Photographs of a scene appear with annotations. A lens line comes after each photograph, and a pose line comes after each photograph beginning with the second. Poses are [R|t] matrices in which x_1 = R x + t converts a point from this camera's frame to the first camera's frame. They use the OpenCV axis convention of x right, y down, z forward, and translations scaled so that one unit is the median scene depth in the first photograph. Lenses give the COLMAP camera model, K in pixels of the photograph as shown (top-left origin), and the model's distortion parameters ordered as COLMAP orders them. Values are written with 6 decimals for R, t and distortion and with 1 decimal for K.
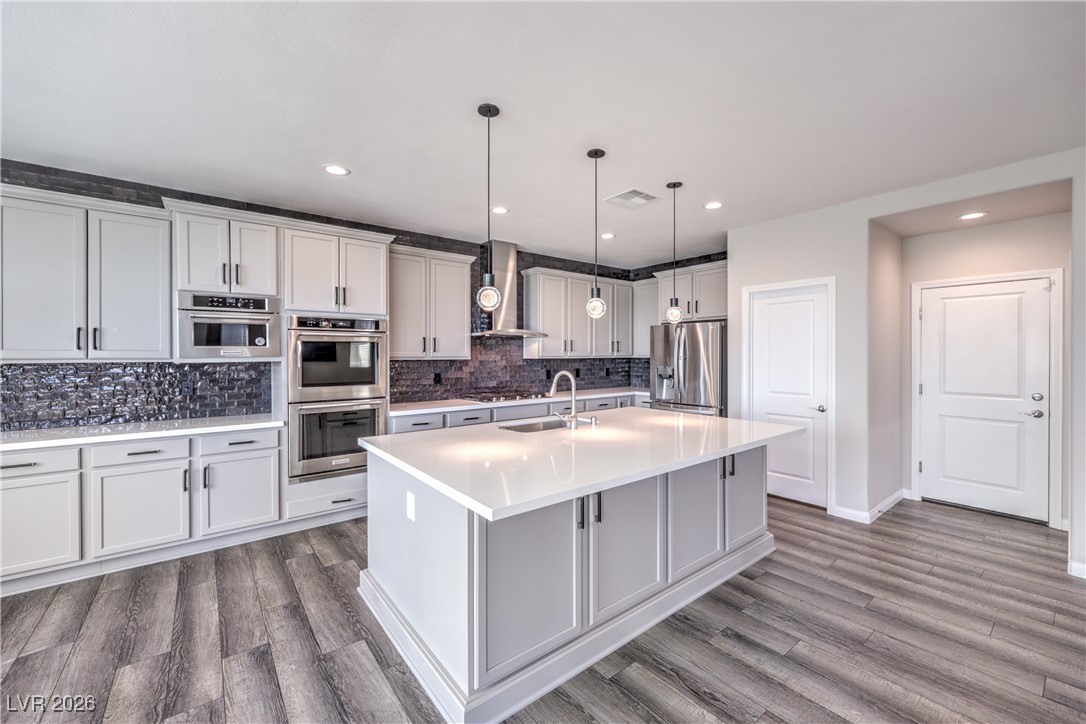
lens RADIAL K [[440.6, 0, 547.2], [0, 440.6, 357.8], [0, 0, 1]] dist [-0.026201, 0.000009]
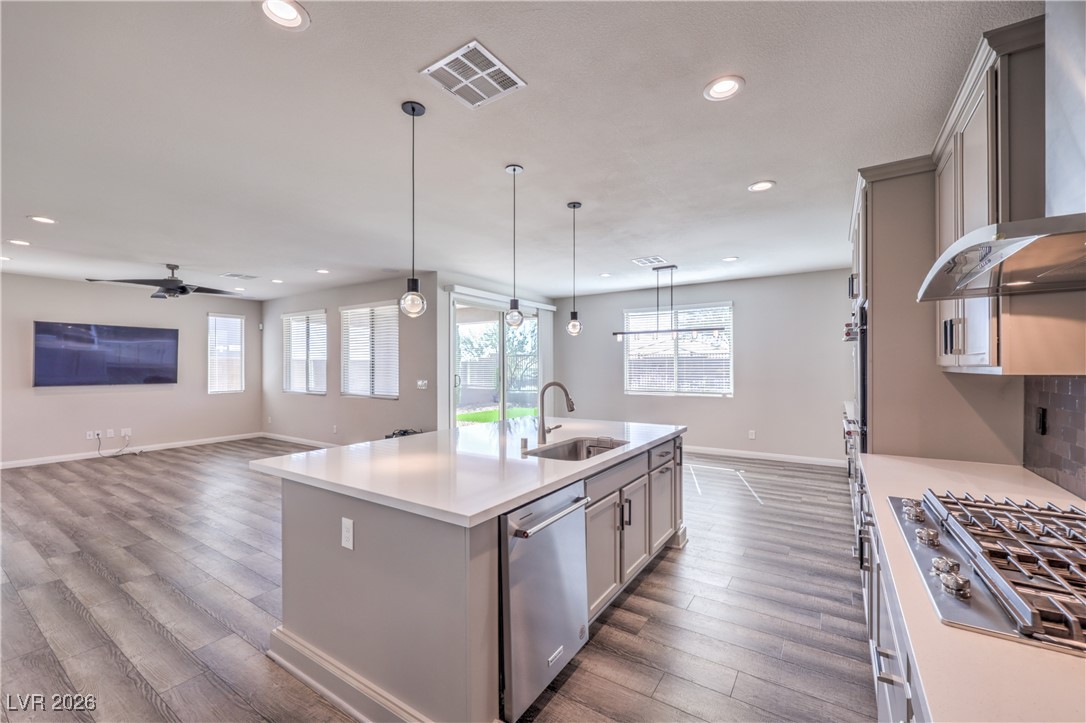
lens RADIAL K [[440.6, 0, 547.2], [0, 440.6, 357.3], [0, 0, 1]] dist [-0.026201, 0.000009]
pose [[-0.951841, 0.000583, -0.306591, 0.360082], [0.003204, 0.999963, -0.008045, -0.015697], [0.306575, -0.008640, -0.951807, 2.018441]]
